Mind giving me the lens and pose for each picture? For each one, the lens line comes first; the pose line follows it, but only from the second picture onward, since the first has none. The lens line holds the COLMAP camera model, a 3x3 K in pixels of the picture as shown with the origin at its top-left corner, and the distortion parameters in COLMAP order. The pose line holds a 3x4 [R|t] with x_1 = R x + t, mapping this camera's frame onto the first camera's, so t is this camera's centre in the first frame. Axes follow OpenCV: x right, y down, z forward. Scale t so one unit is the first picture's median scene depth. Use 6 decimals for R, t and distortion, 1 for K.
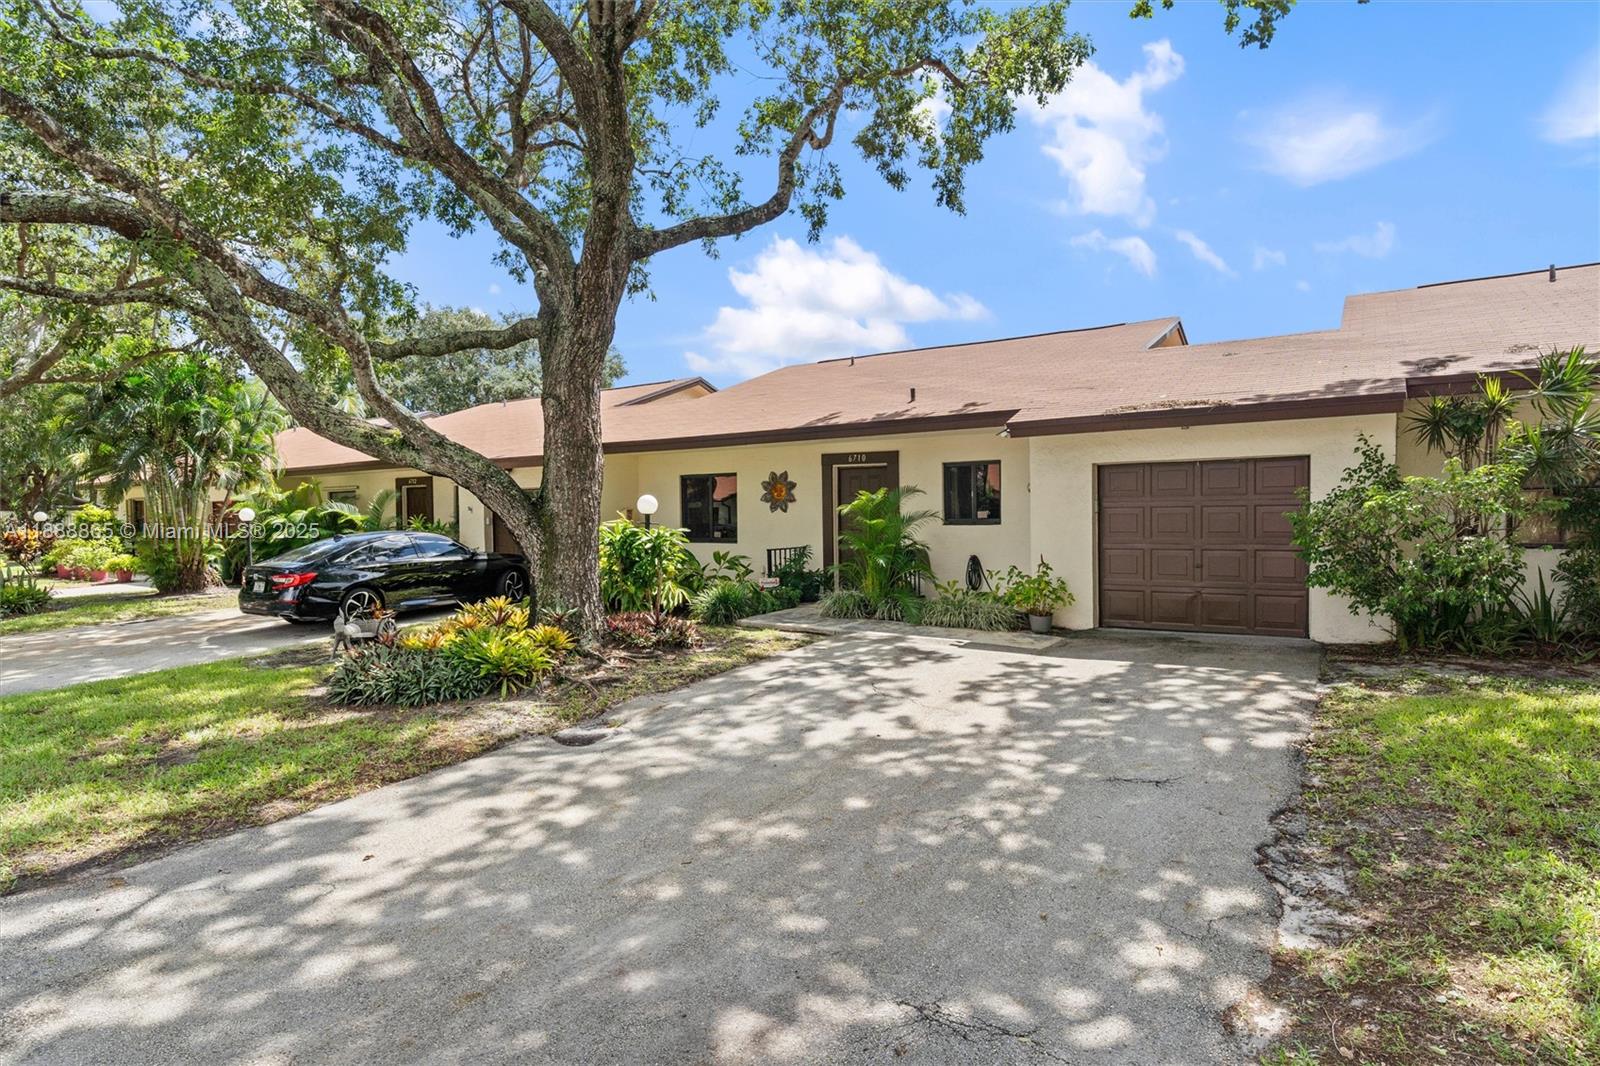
lens RADIAL K [[923.3, 0, 799.7], [0, 923.3, 533.5], [0, 0, 1]] dist [-0.008144, -0.000447]
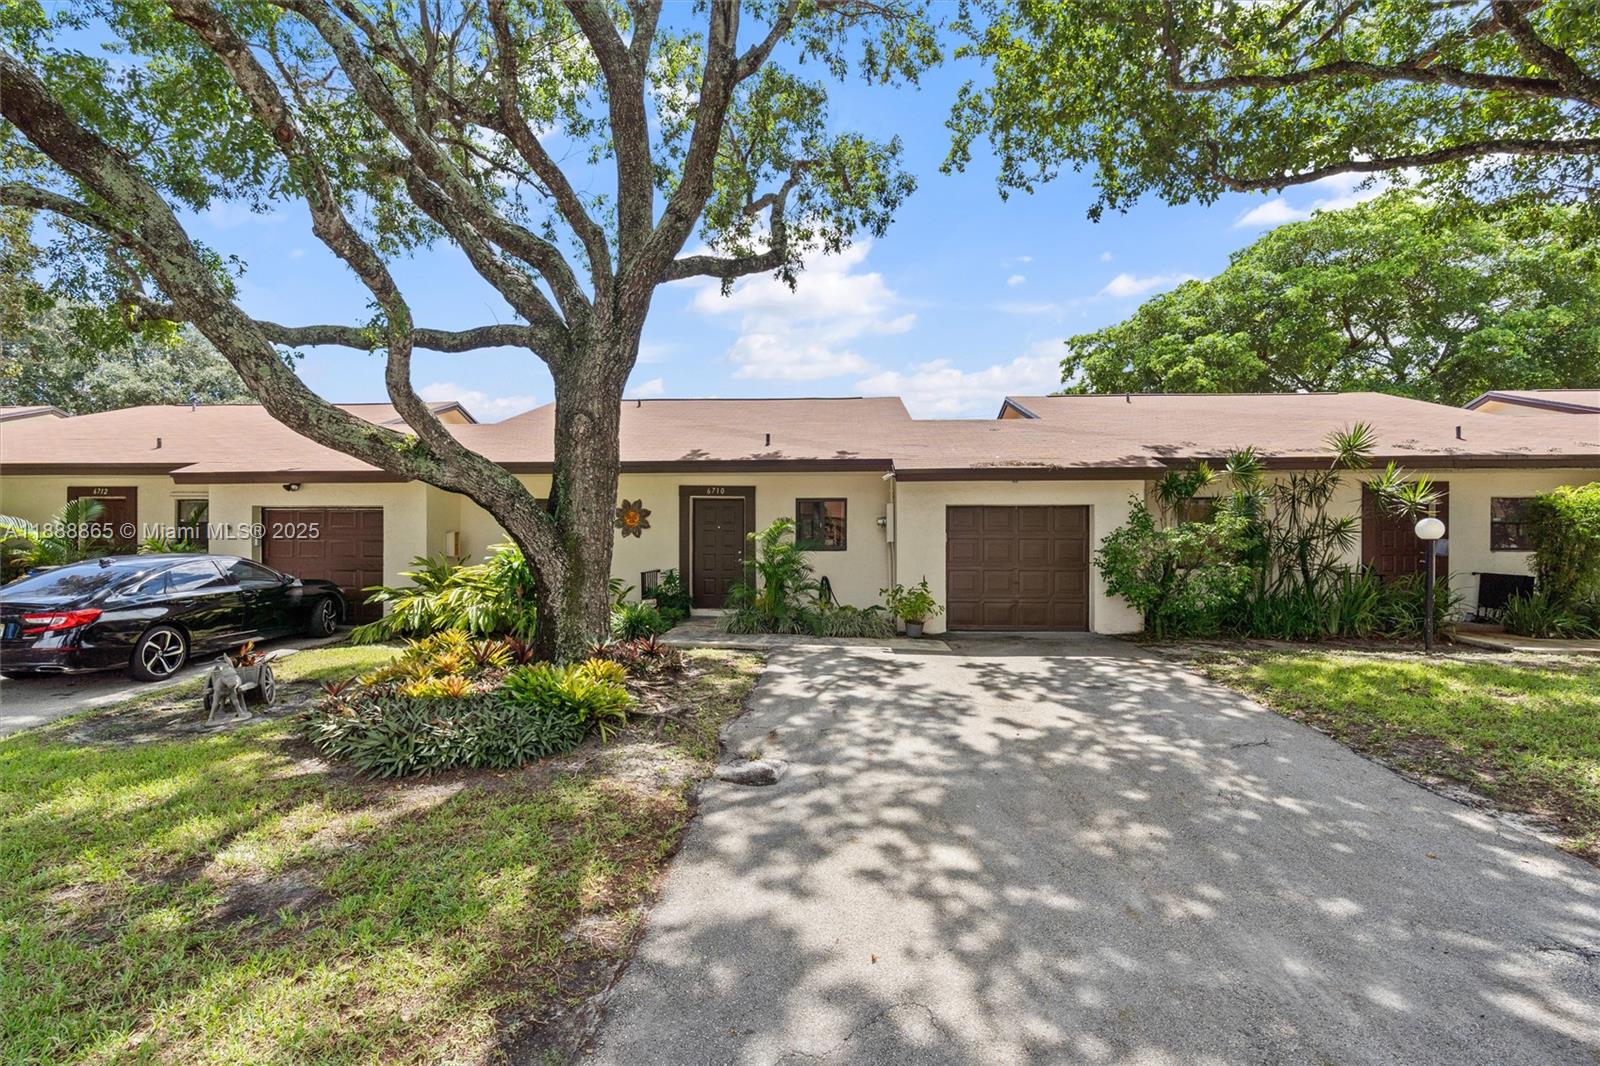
lens RADIAL K [[747.5, 0, 798.2], [0, 747.5, 533.3], [0, 0, 1]] dist [-0.009165, 0.000656]
pose [[0.857903, 0.018030, 0.513495, -0.626409], [-0.003269, 0.999555, -0.029635, -0.006207], [-0.513801, 0.023746, 0.857581, 0.324266]]
